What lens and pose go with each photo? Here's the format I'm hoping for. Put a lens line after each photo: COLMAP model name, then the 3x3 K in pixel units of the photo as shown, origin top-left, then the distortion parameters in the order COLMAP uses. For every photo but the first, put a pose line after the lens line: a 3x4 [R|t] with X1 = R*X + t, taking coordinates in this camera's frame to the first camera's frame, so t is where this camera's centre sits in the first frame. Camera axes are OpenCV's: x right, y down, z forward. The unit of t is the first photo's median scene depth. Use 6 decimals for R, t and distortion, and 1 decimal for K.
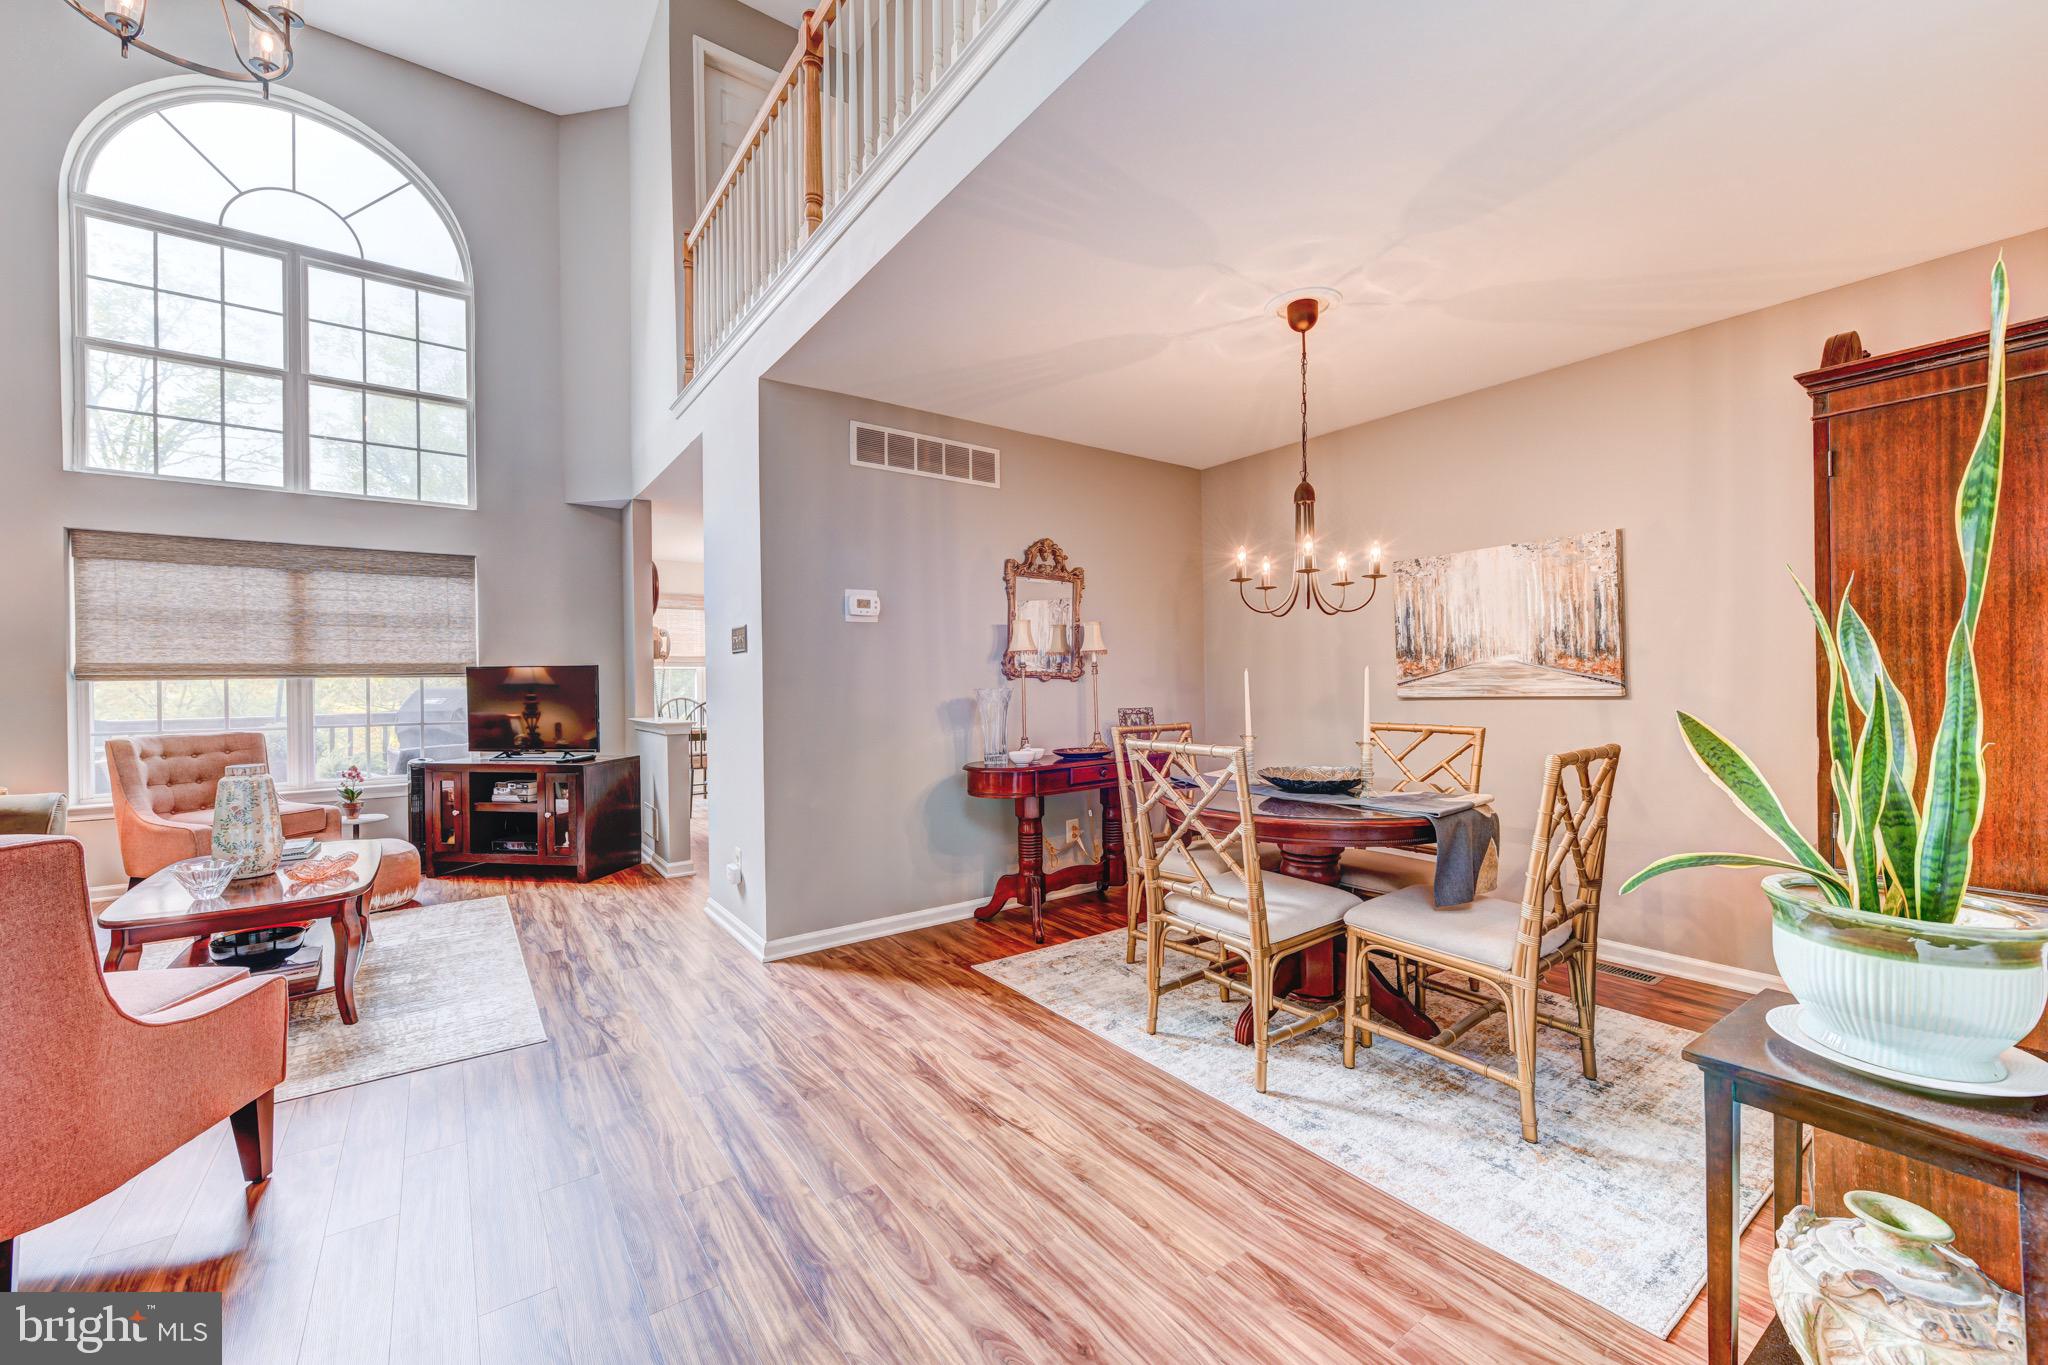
lens RADIAL K [[796.7, 0, 1024.0], [0, 796.7, 682.5], [0, 0, 1]] dist [-0.000294, -0.000050]
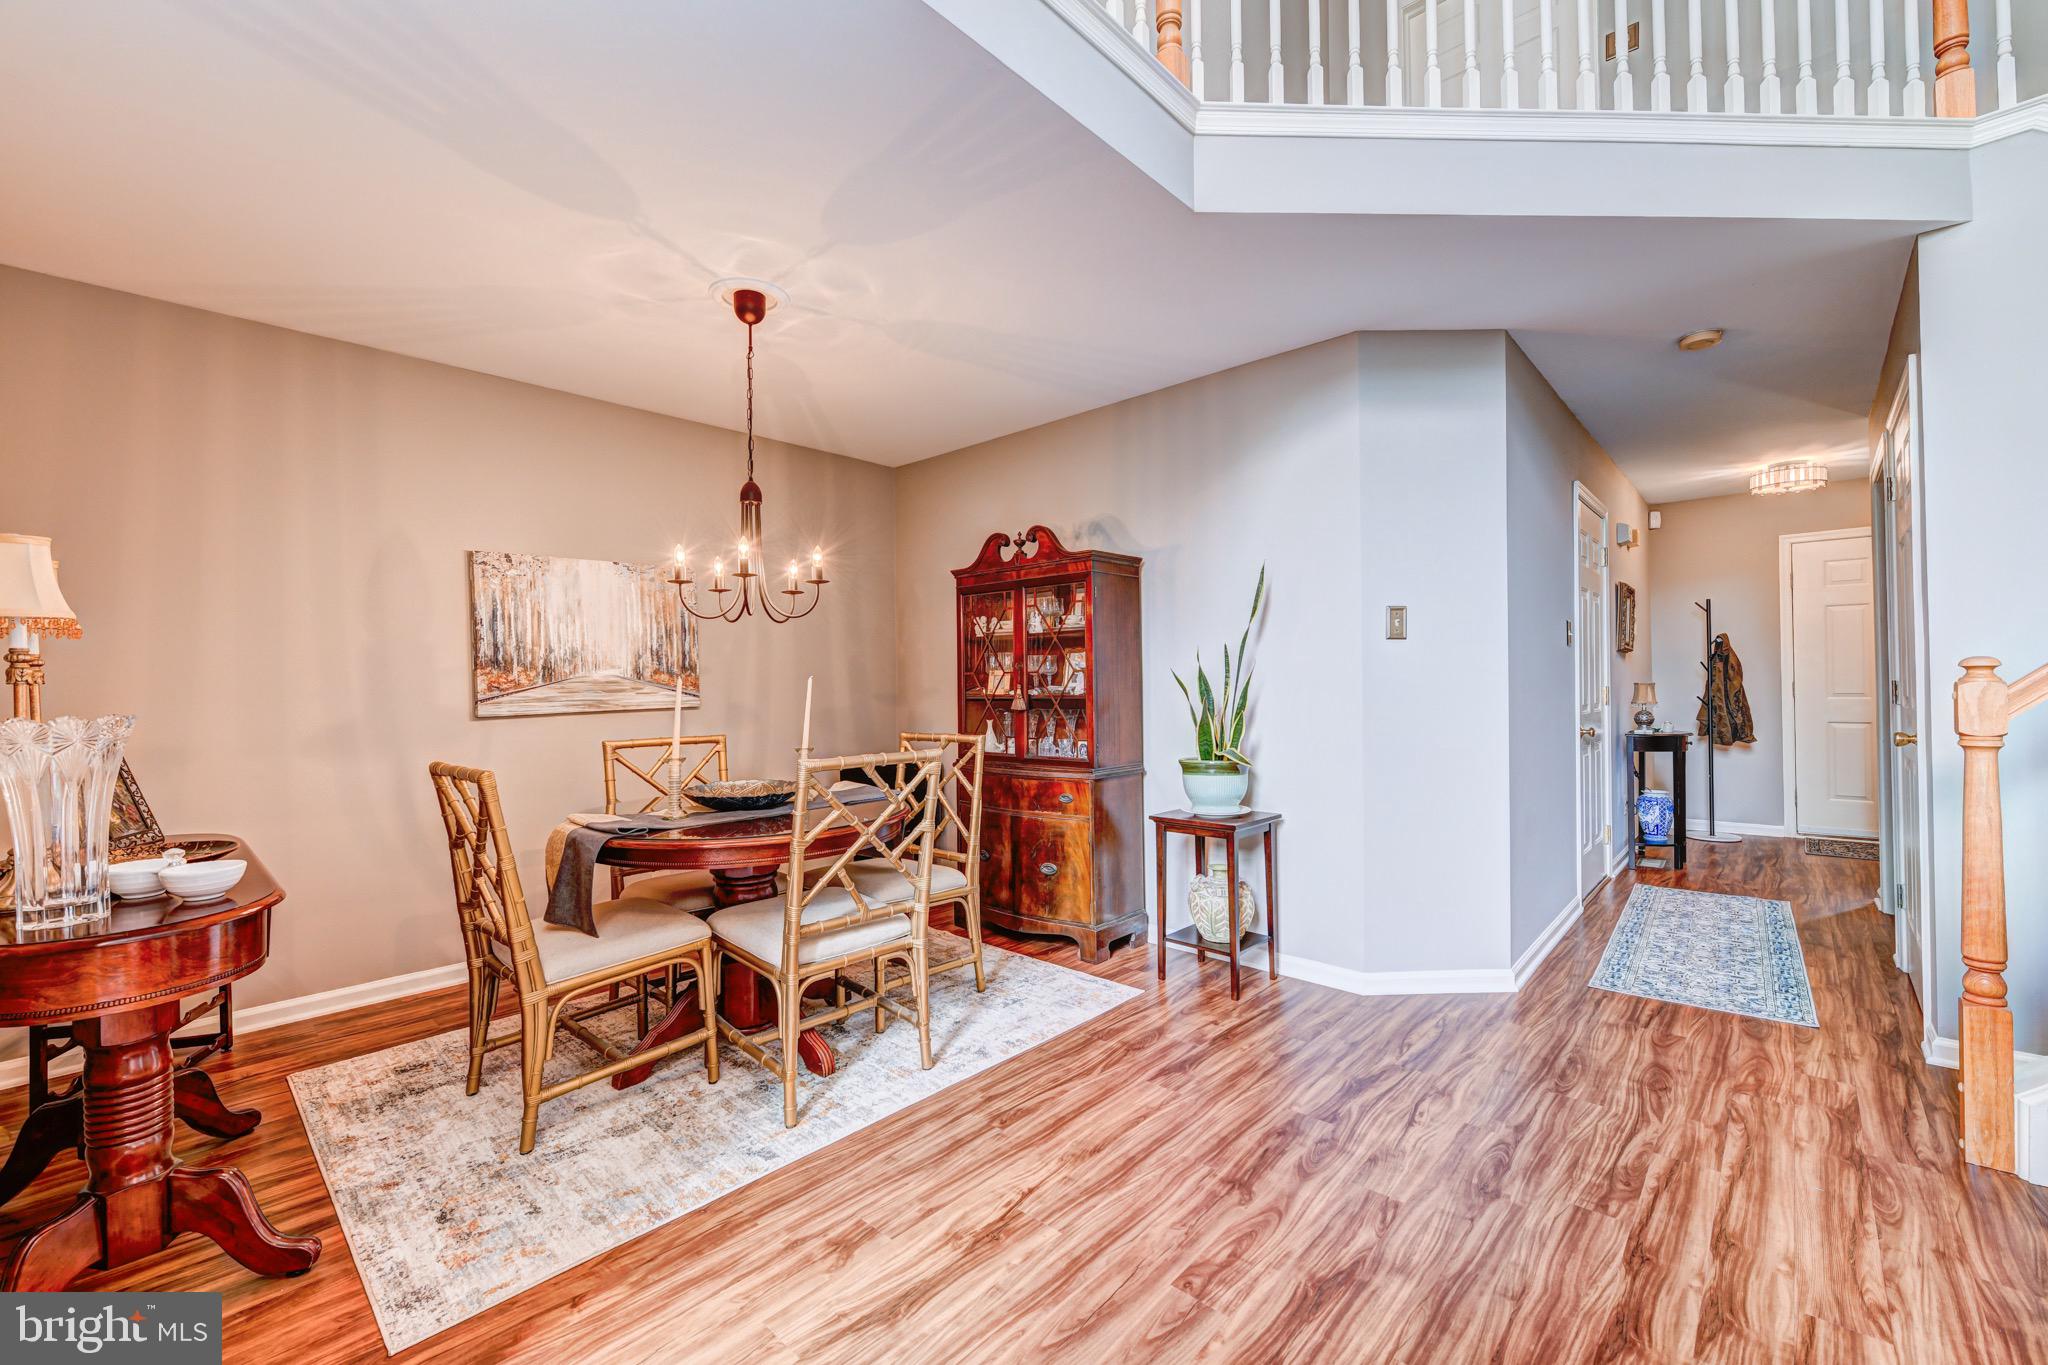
lens RADIAL K [[833.5, 0, 1024.0], [0, 833.5, 682.5], [0, 0, 1]] dist [-0.002138, -0.000515]
pose [[-0.192738, 0.015364, 0.981130, -0.676116], [0.017971, 0.999765, -0.012126, 0.005554], [-0.981086, 0.015295, -0.192968, 0.869032]]
